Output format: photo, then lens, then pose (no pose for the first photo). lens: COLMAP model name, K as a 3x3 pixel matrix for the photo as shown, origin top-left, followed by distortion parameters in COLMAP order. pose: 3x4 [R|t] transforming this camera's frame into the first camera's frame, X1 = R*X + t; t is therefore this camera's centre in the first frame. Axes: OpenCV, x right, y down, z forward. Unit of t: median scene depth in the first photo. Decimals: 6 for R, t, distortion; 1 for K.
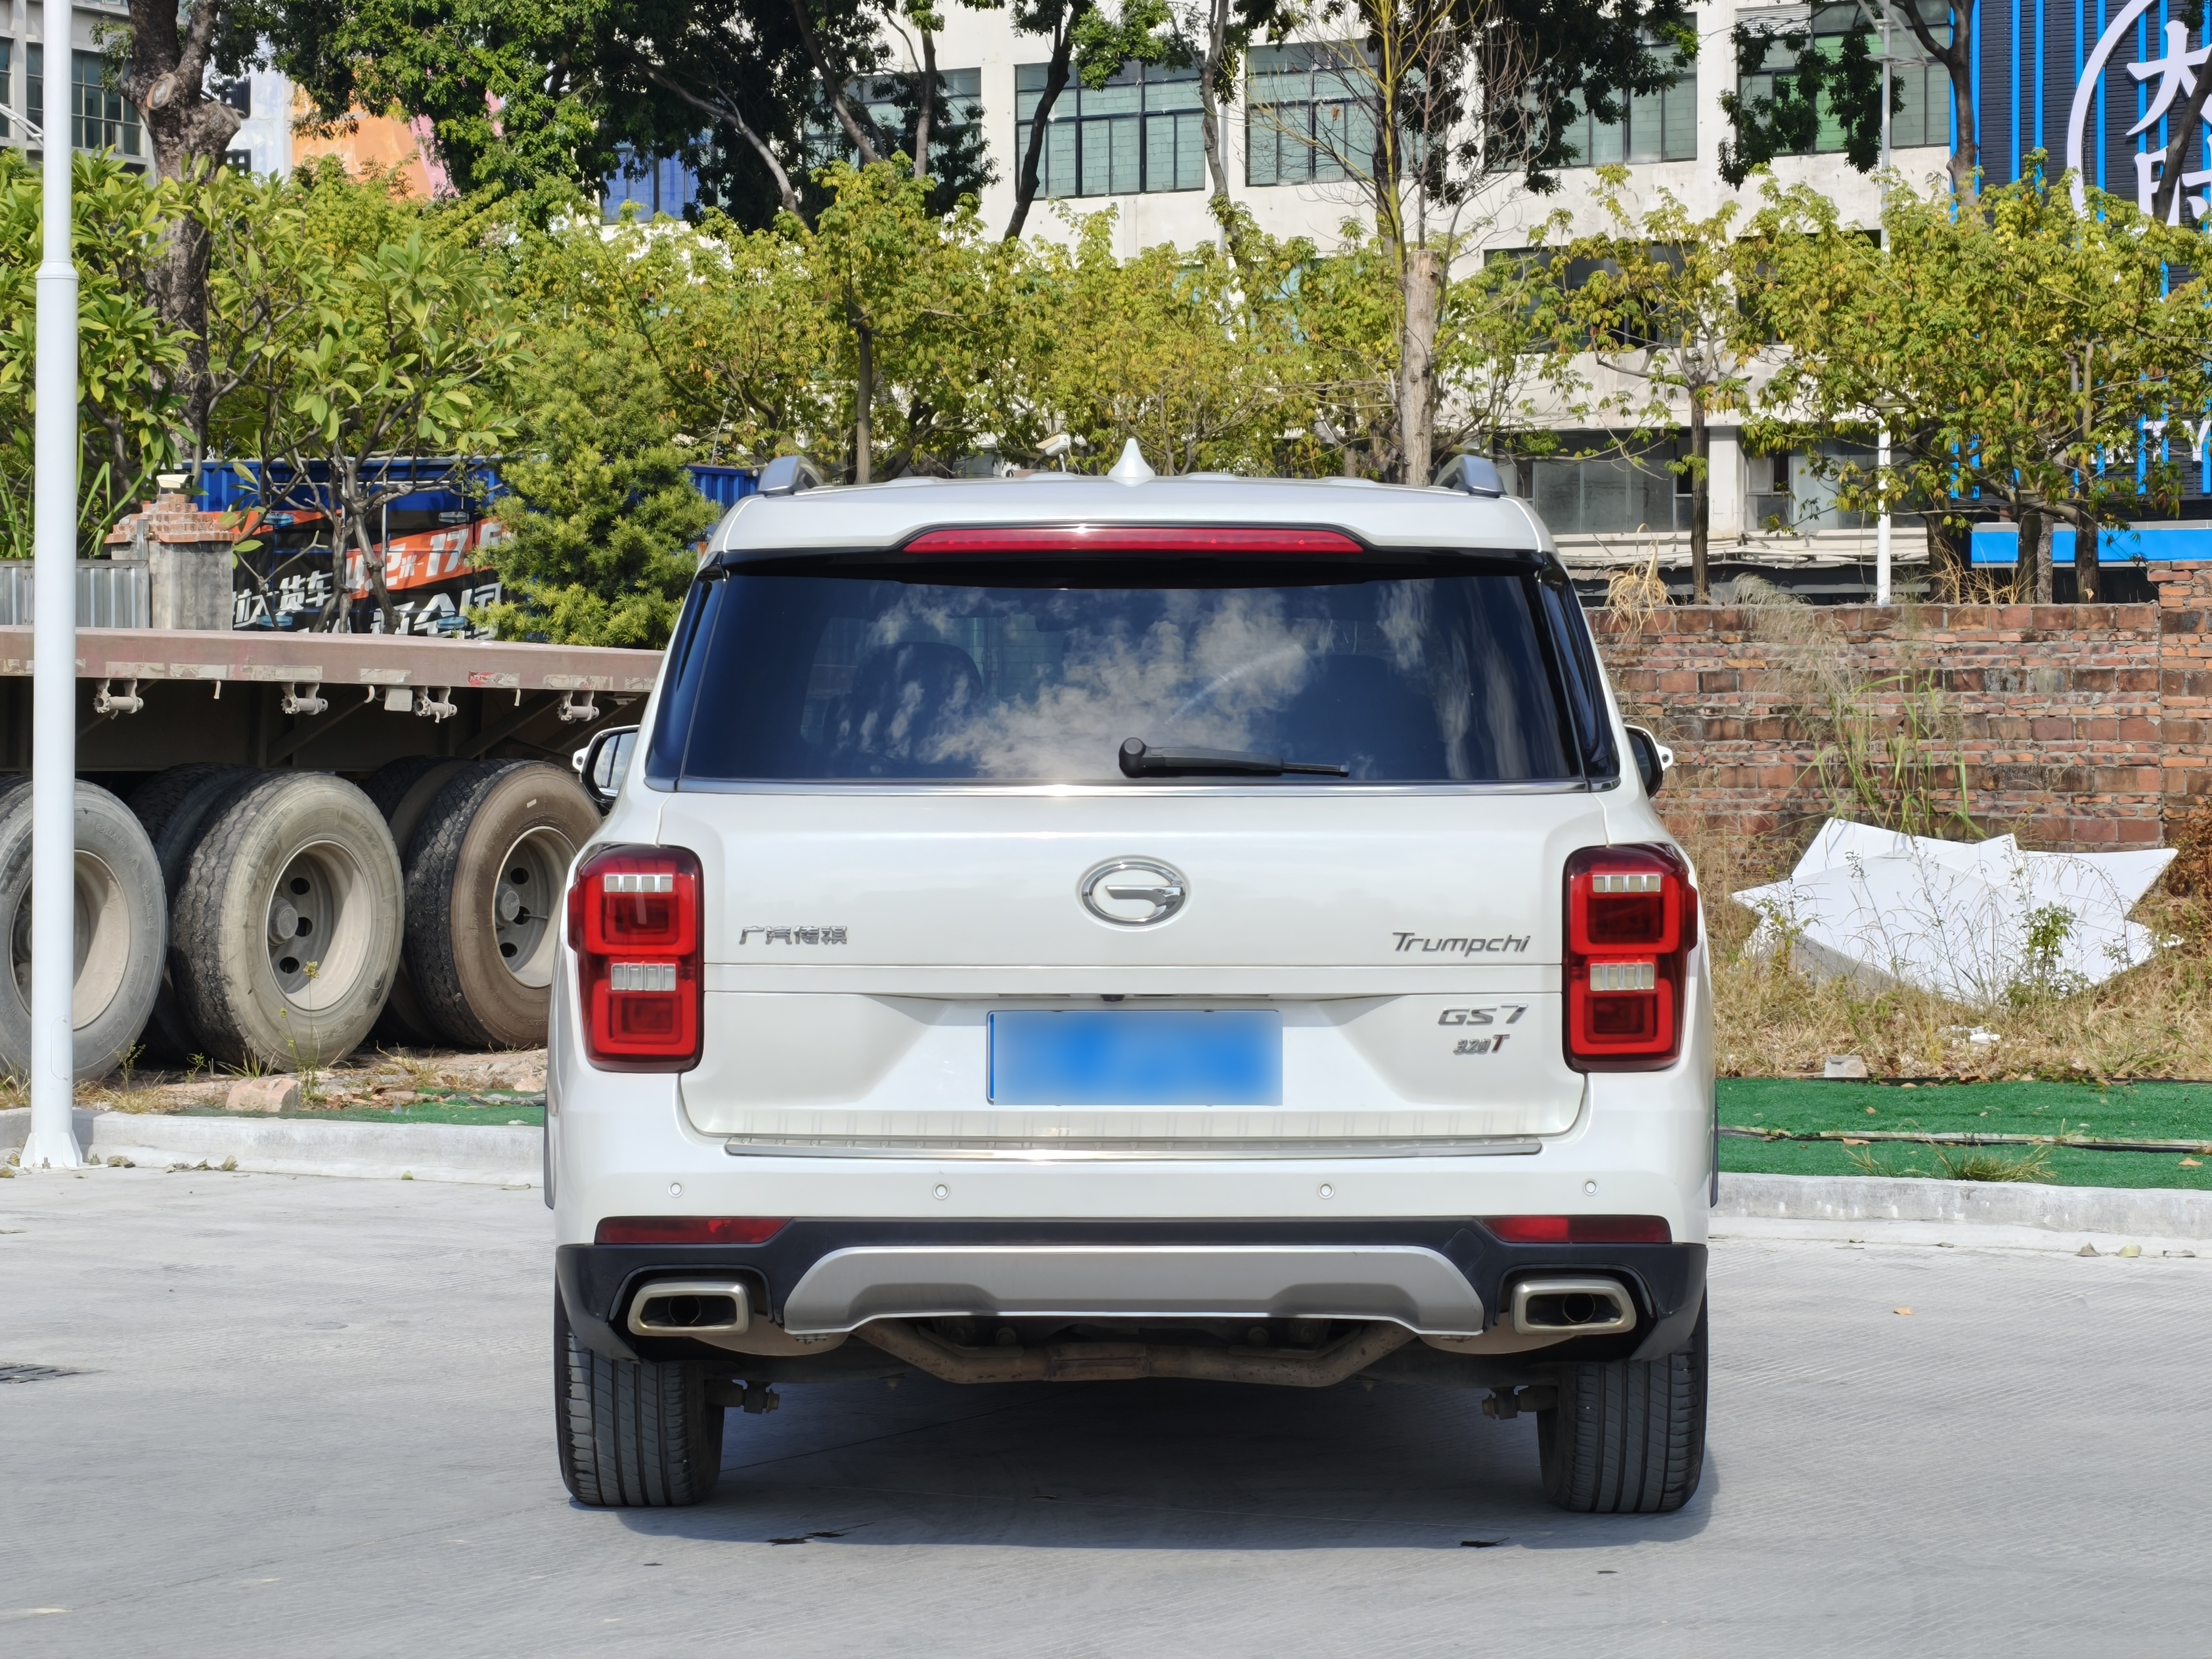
lens RADIAL K [[4720.8, 0, 1106.0], [0, 4720.8, 829.5], [0, 0, 1]] dist [0.271120, 0.058474]
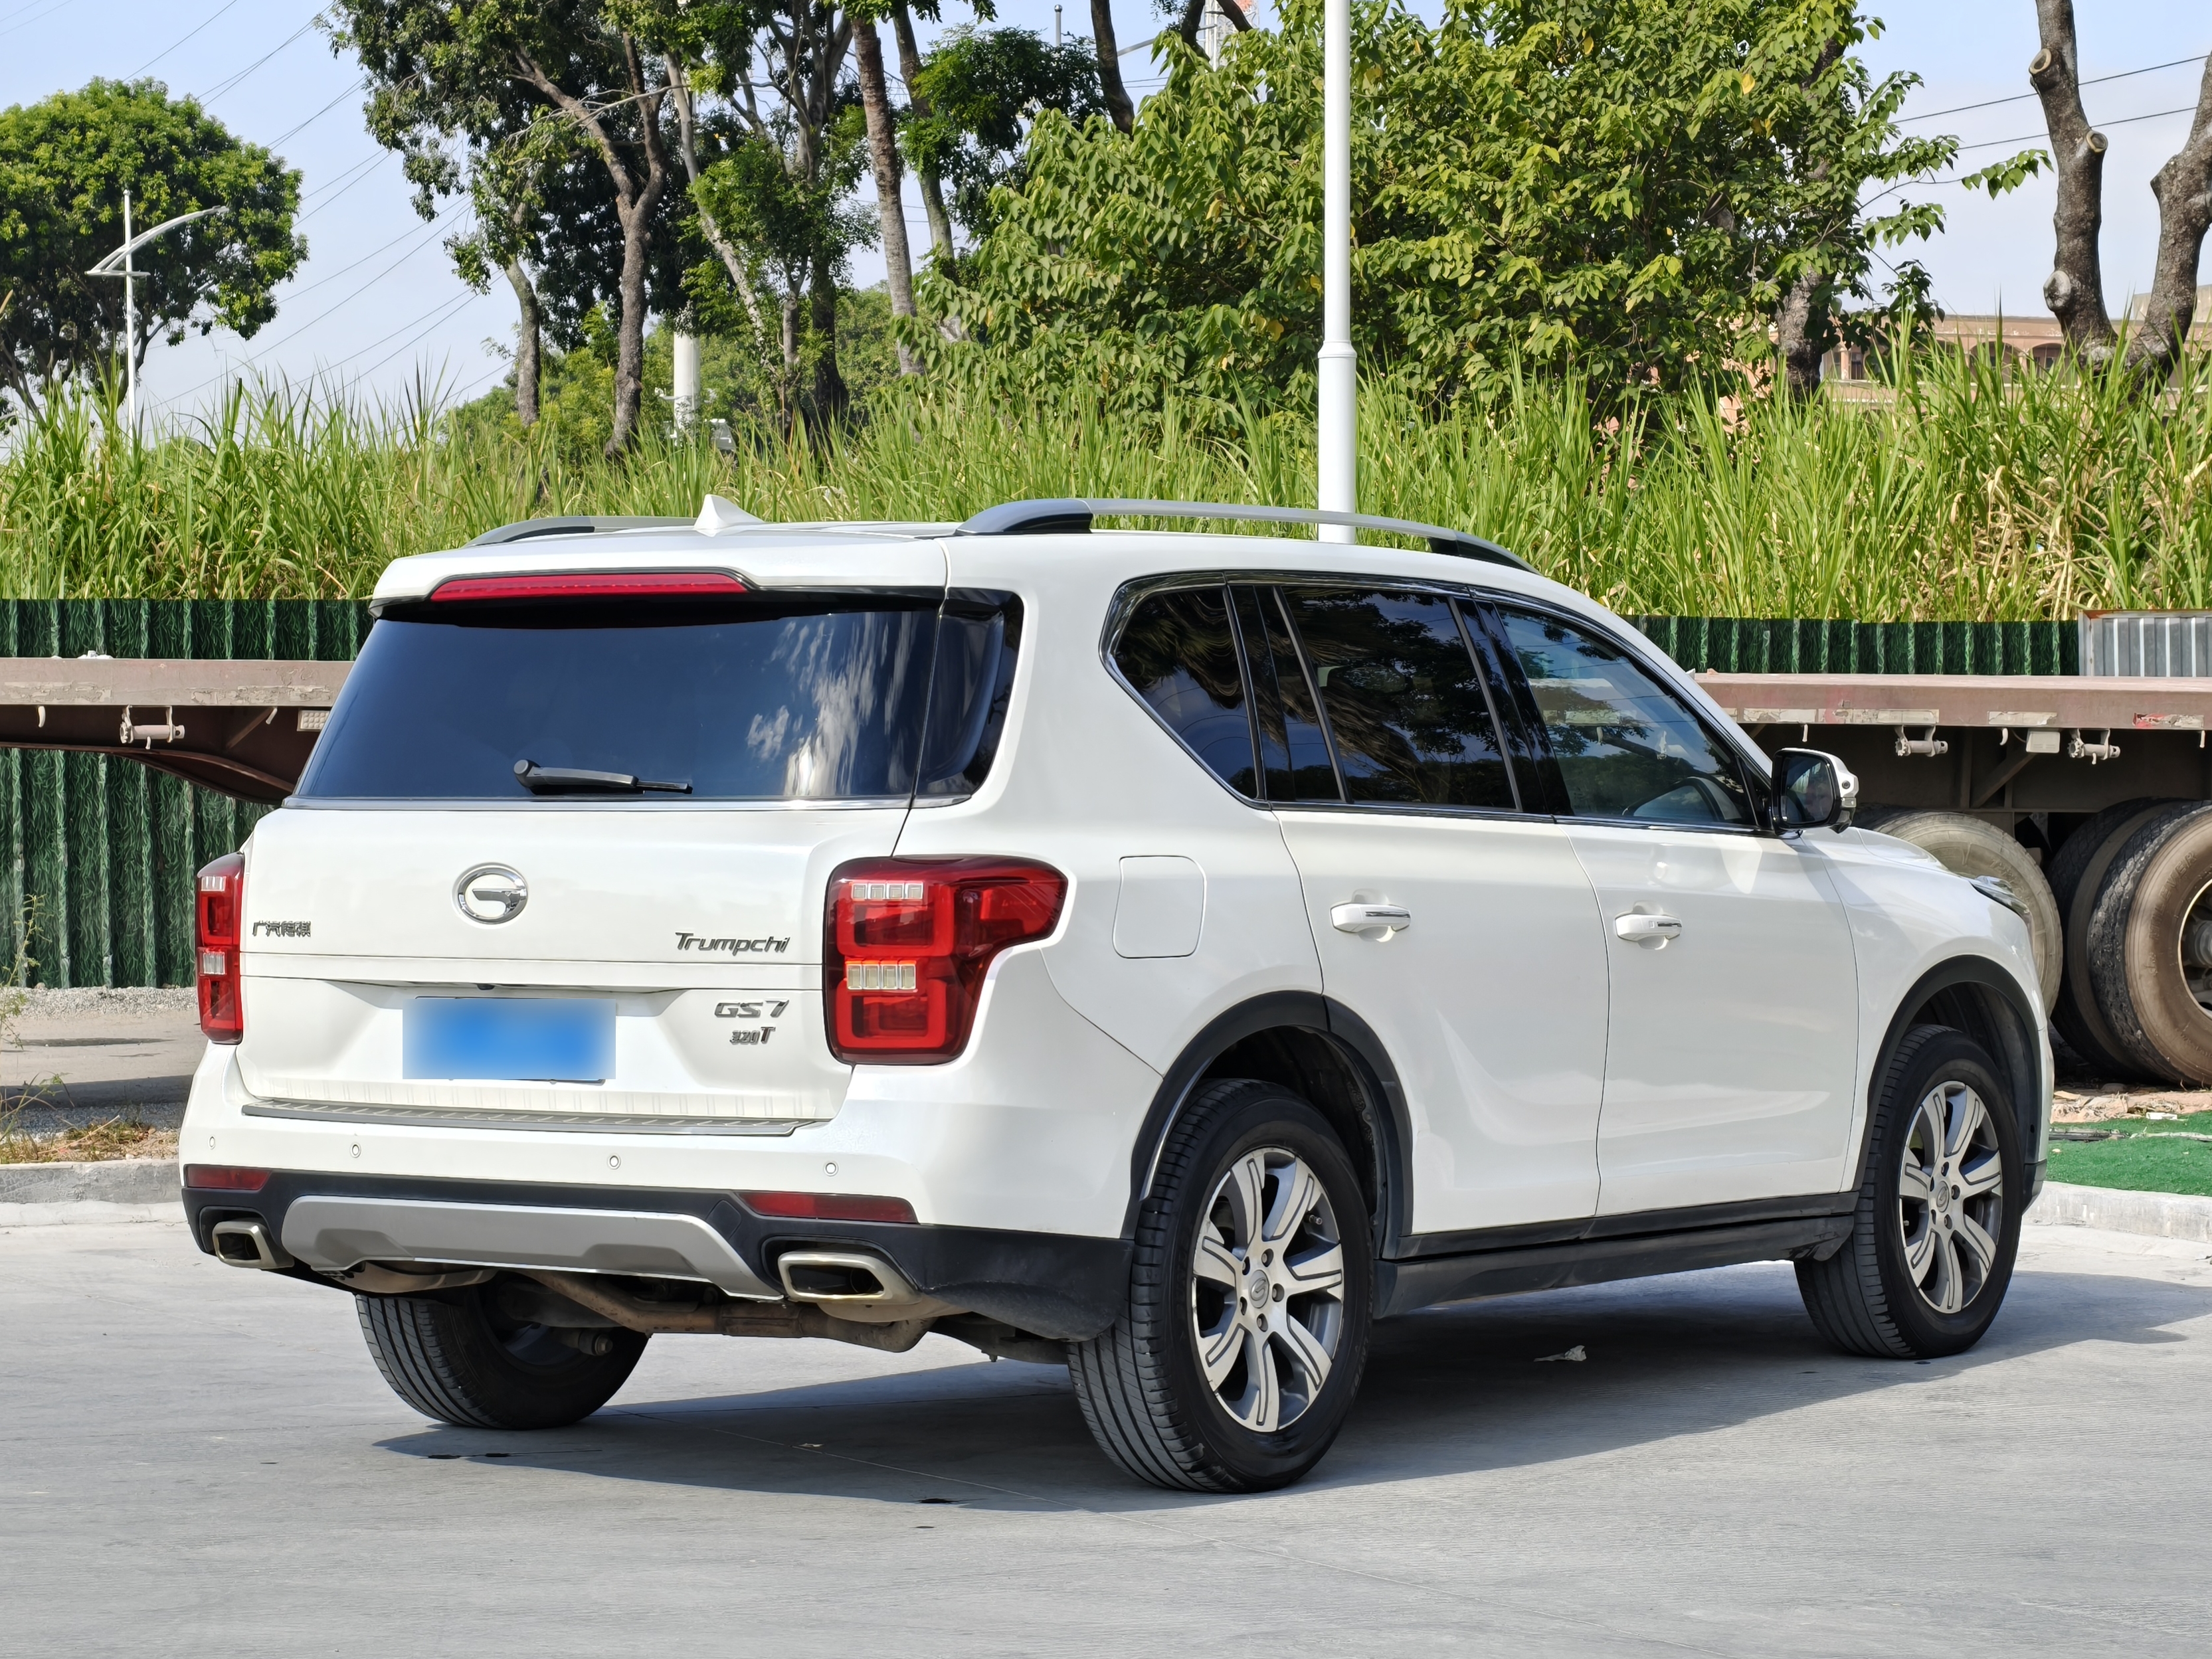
lens RADIAL K [[4662.7, 0, 1106.0], [0, 4662.7, 829.5], [0, 0, 1]] dist [-0.060096, 0.420522]
pose [[0.888386, 0.004602, -0.459075, 0.642334], [-0.009071, 0.999931, -0.007530, 0.004835], [0.459008, 0.010854, 0.888366, 0.073053]]
